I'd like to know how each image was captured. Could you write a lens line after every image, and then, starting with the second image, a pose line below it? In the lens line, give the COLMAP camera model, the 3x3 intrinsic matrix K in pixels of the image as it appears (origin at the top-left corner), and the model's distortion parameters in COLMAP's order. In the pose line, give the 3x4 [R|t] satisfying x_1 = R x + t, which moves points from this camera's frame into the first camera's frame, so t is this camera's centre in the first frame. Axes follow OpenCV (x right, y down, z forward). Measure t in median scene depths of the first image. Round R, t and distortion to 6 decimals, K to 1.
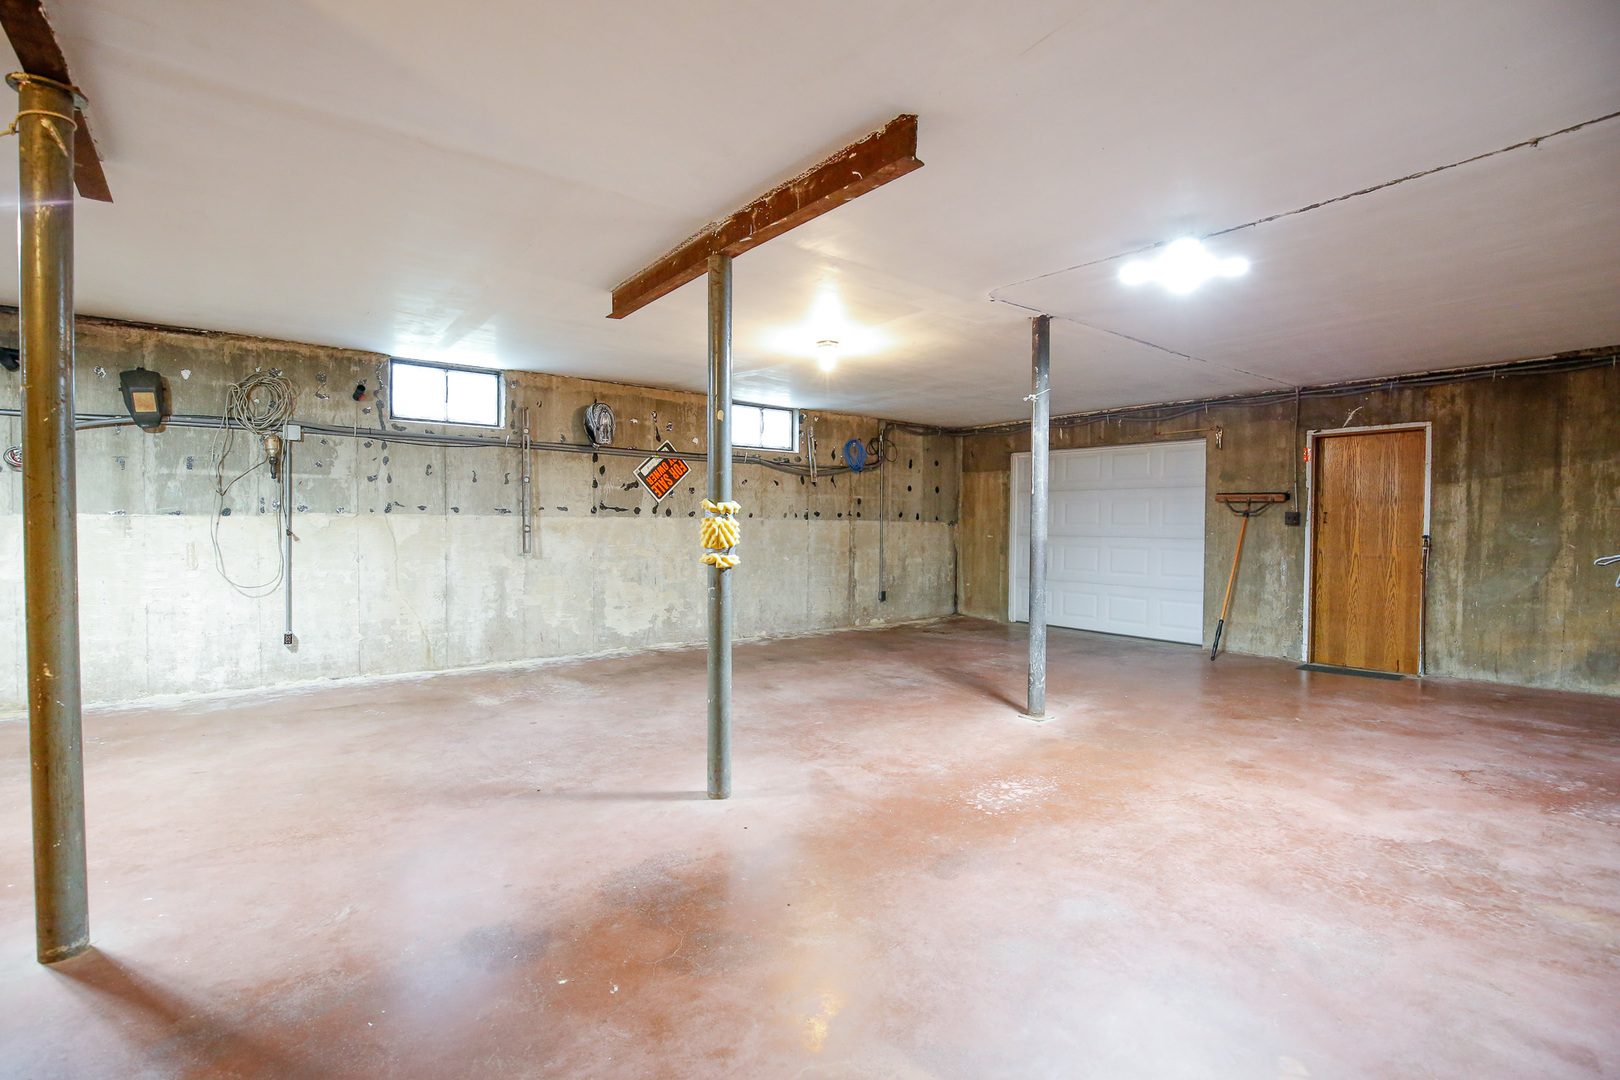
lens RADIAL K [[741.9, 0, 812.2], [0, 741.9, 535.7], [0, 0, 1]] dist [-0.011201, -0.000374]
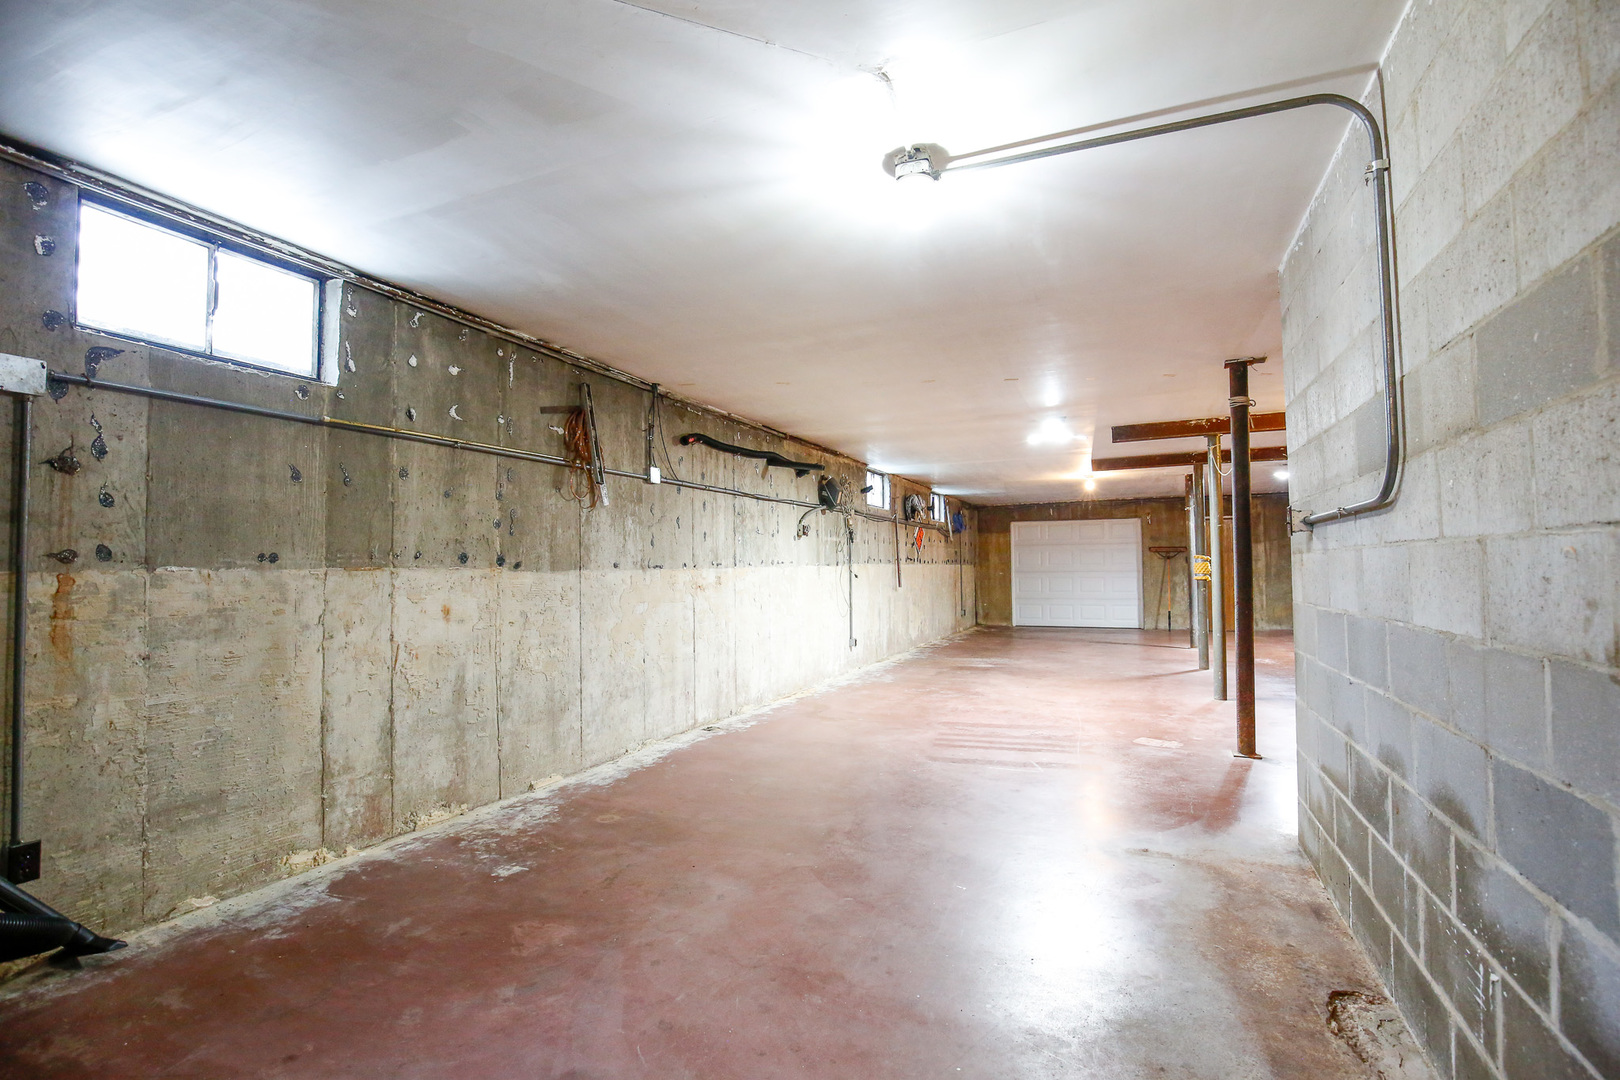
lens RADIAL K [[741.9, 0, 810.8], [0, 741.9, 542.8], [0, 0, 1]] dist [-0.011201, -0.000374]
pose [[0.876697, -0.000634, 0.481043, -1.462028], [0.025822, 0.998619, -0.045745, -0.003962], [-0.480350, 0.052526, 0.875503, -0.335433]]
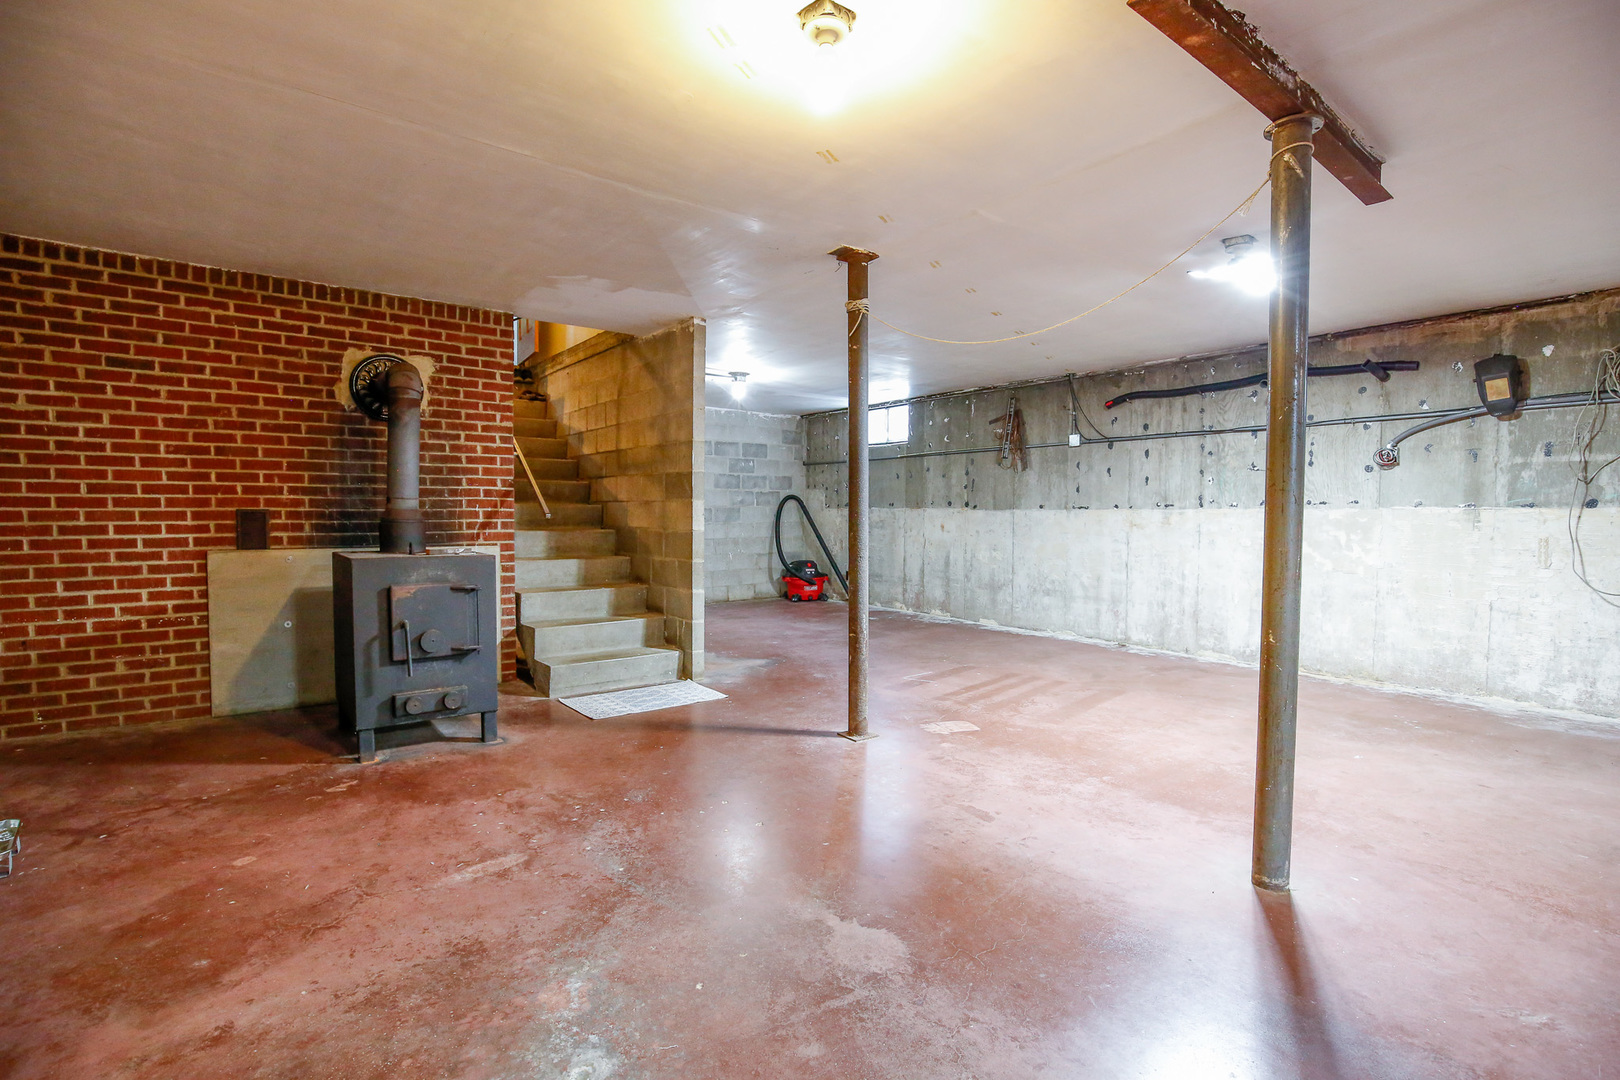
lens RADIAL K [[741.9, 0, 809.0], [0, 741.9, 540.8], [0, 0, 1]] dist [-0.011201, -0.000374]
pose [[0.011704, 0.031983, -0.999420, 0.039251], [-0.022837, 0.999236, 0.031710, 0.004861], [0.999671, 0.022452, 0.012425, 0.093511]]
